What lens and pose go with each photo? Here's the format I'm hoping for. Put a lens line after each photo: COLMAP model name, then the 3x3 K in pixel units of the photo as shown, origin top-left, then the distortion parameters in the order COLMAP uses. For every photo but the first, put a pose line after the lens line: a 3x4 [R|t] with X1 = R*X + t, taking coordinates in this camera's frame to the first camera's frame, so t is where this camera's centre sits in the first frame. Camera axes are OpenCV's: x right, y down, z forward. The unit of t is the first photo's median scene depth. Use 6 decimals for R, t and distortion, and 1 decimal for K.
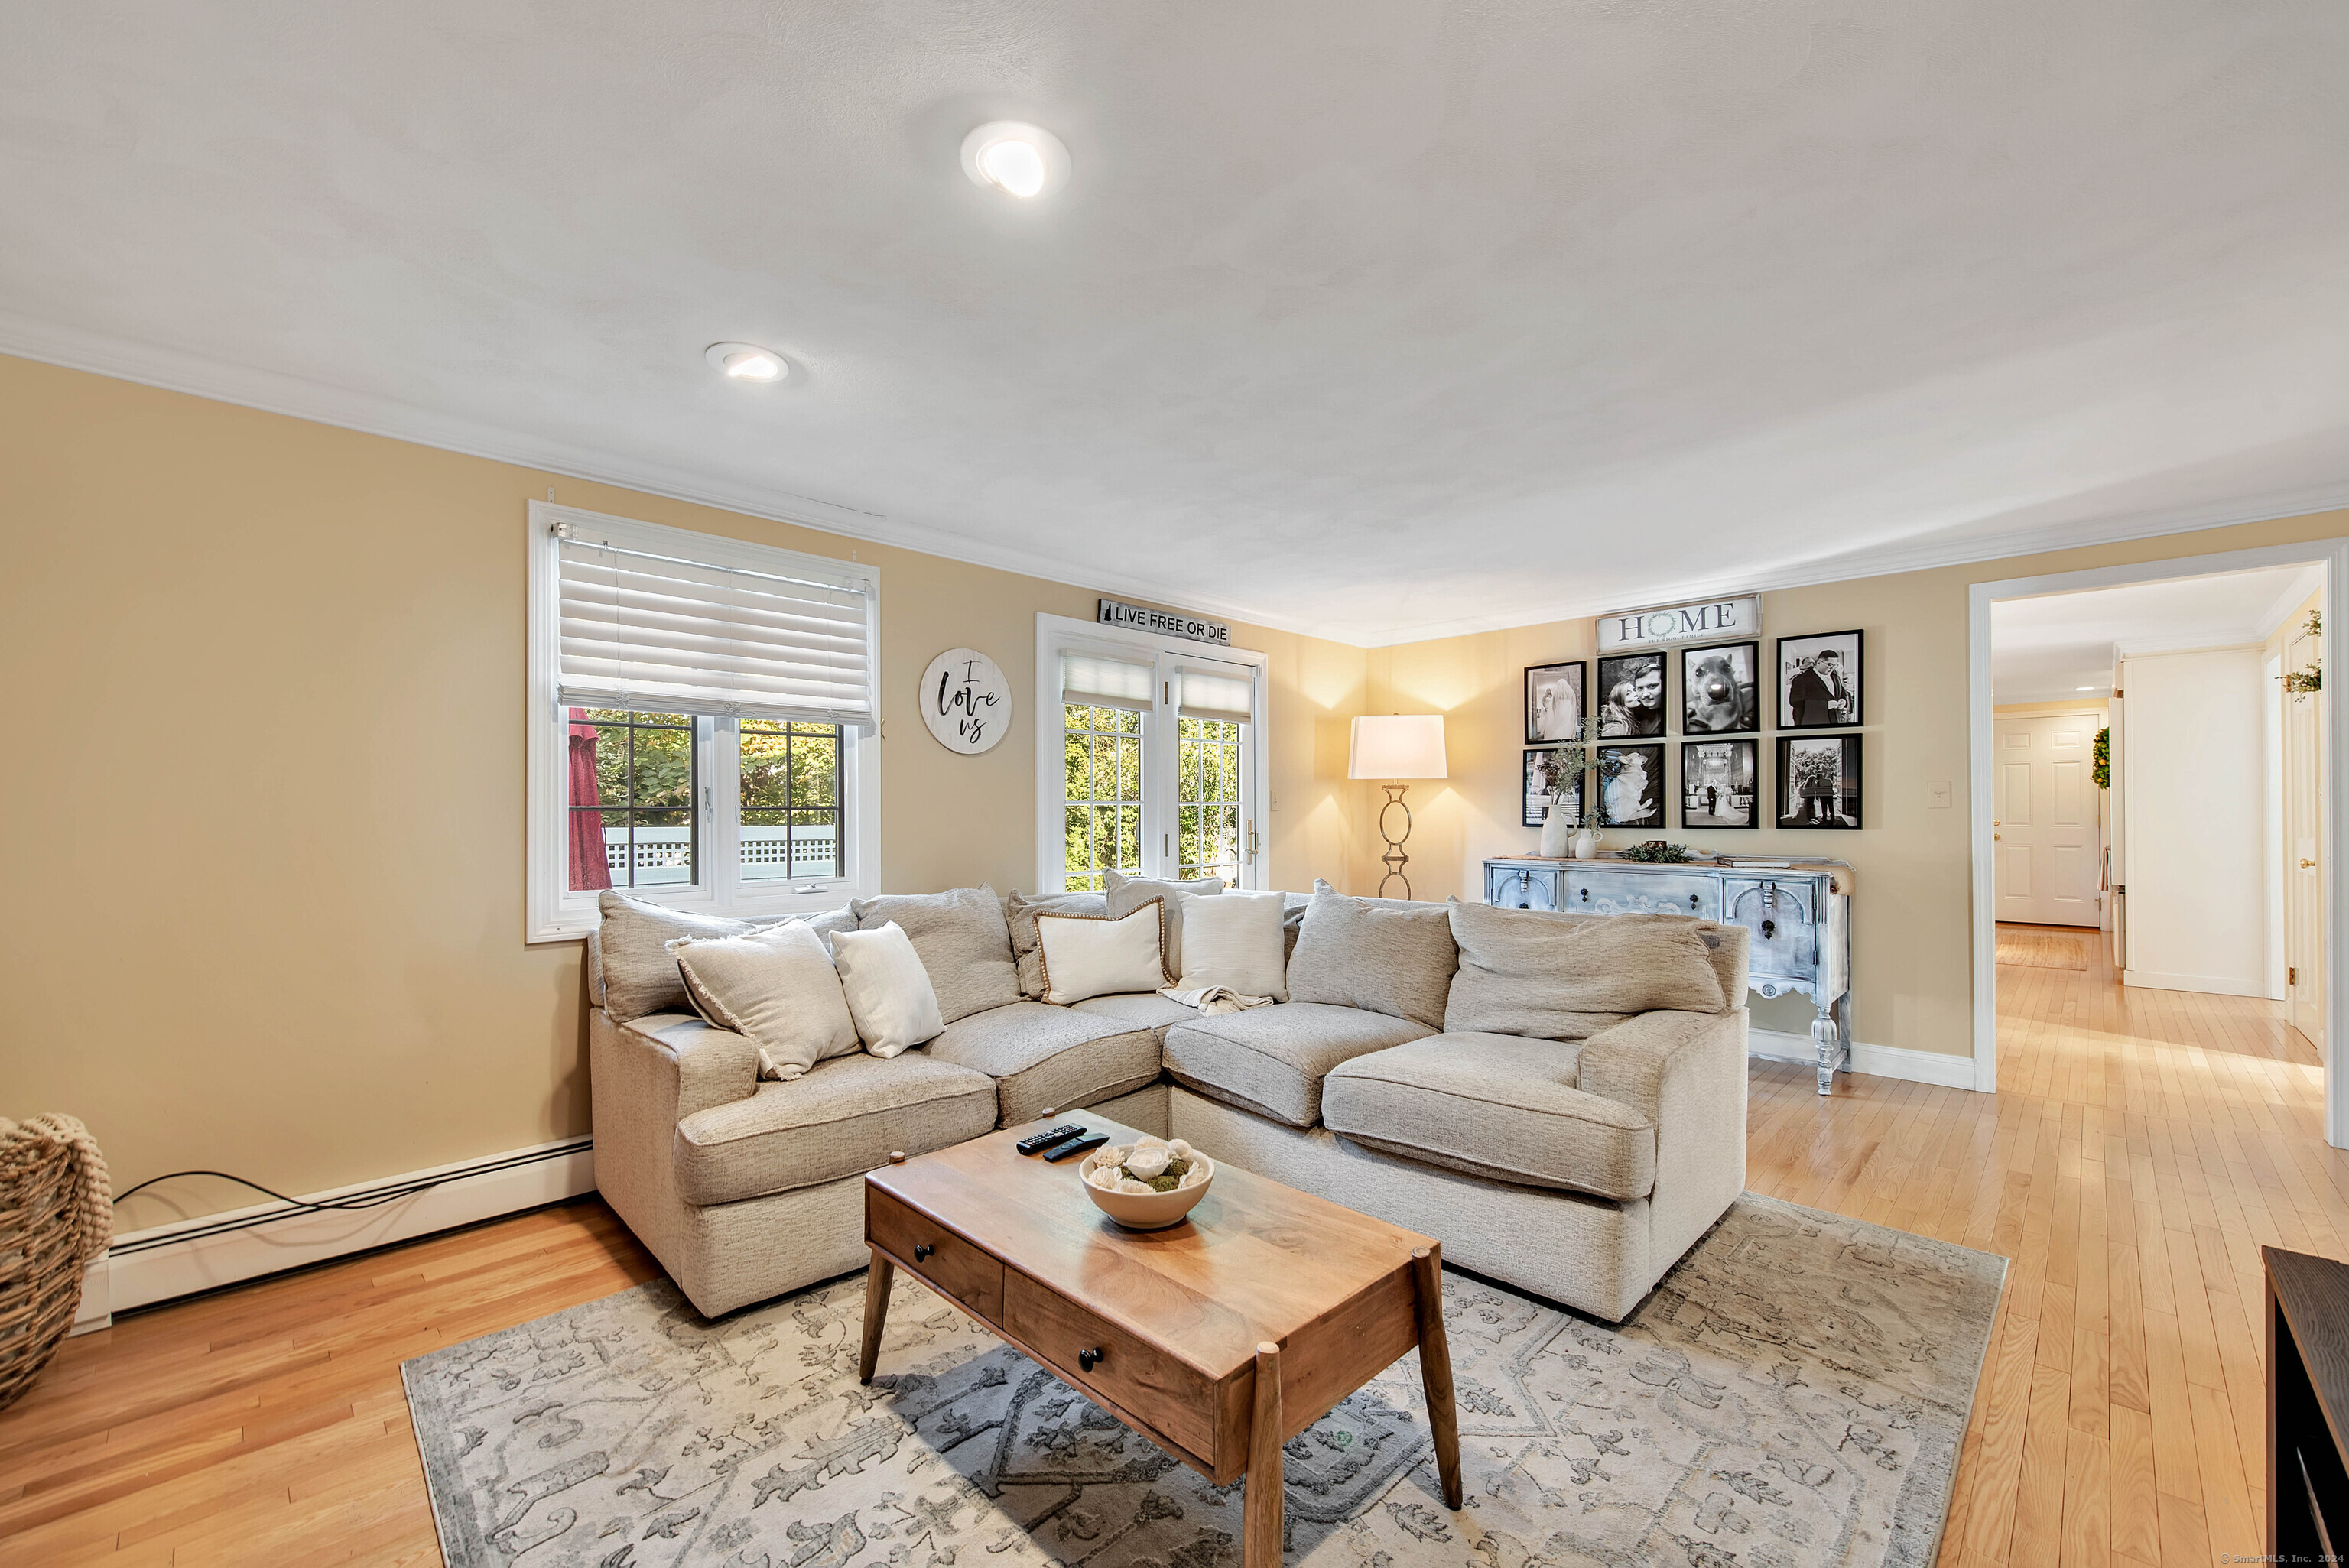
lens RADIAL K [[955.1, 0, 1209.2], [0, 955.1, 804.6], [0, 0, 1]] dist [-0.006647, 0.000147]
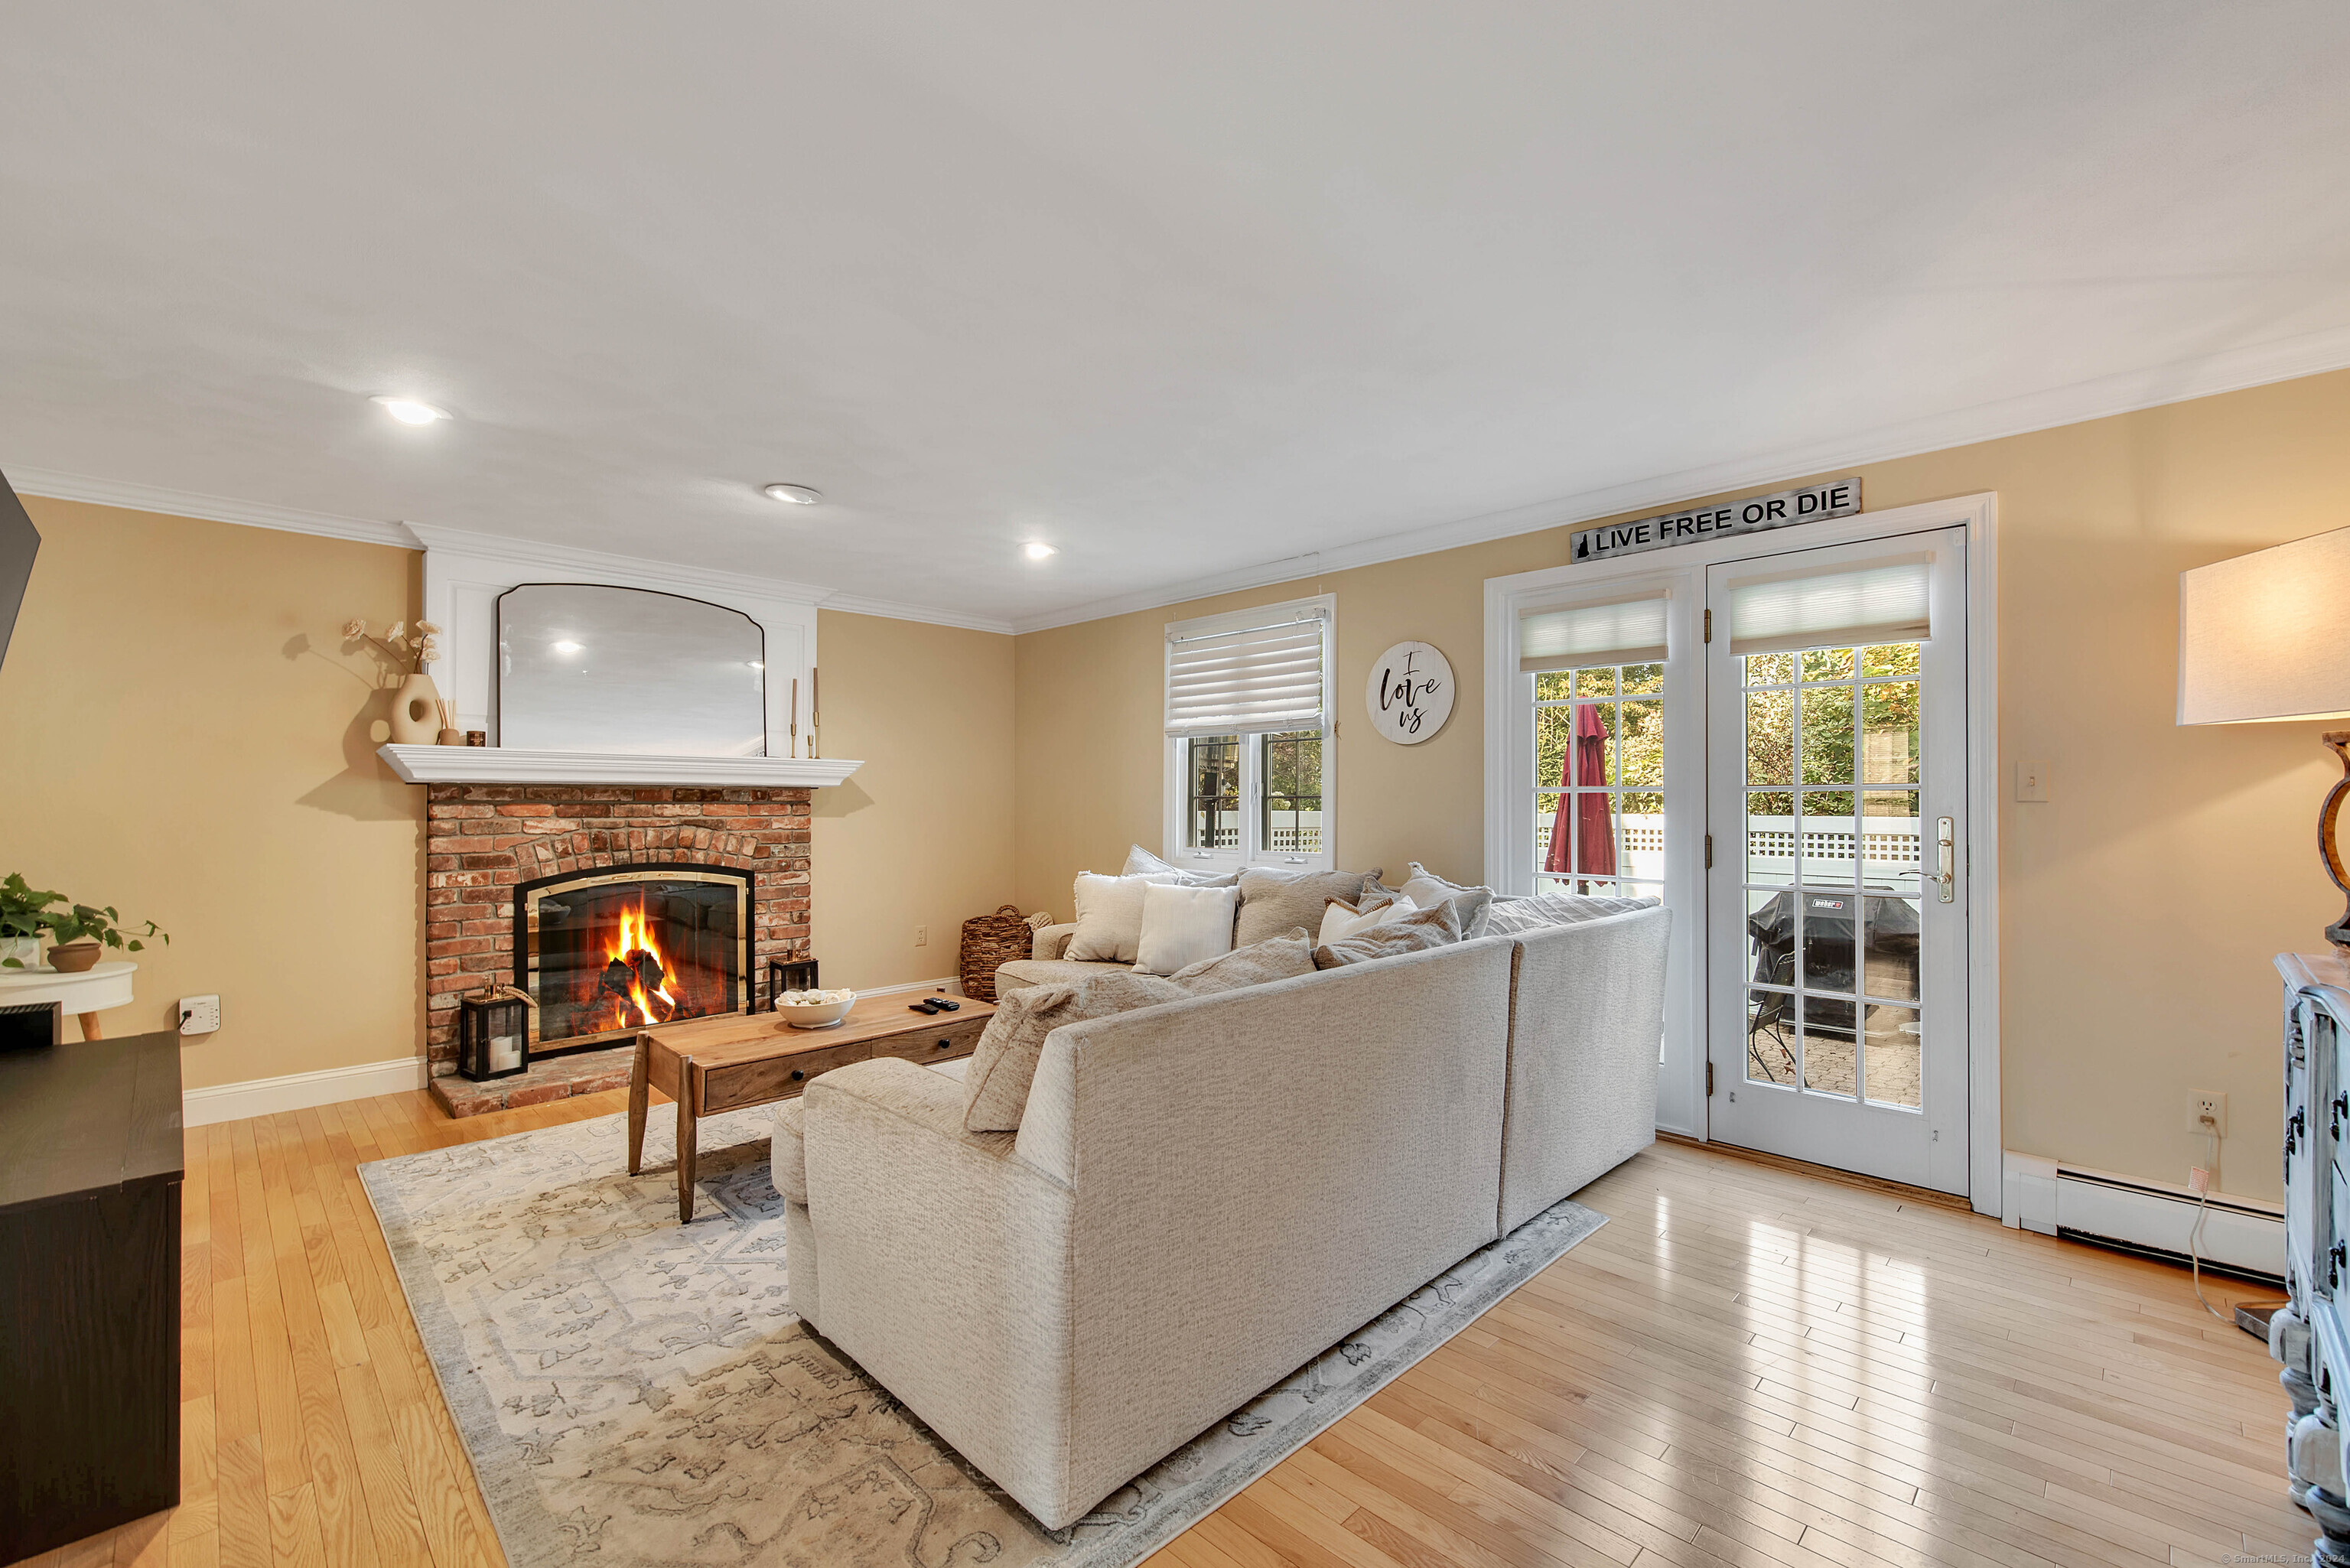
lens RADIAL K [[955.5, 0, 1183.7], [0, 955.5, 802.9], [0, 0, 1]] dist [-0.006647, 0.000147]
pose [[-0.019739, 0.005937, -0.999788, 0.766171], [0.005883, 0.999966, 0.005821, 0.002411], [0.999788, -0.005767, -0.019773, 0.770469]]
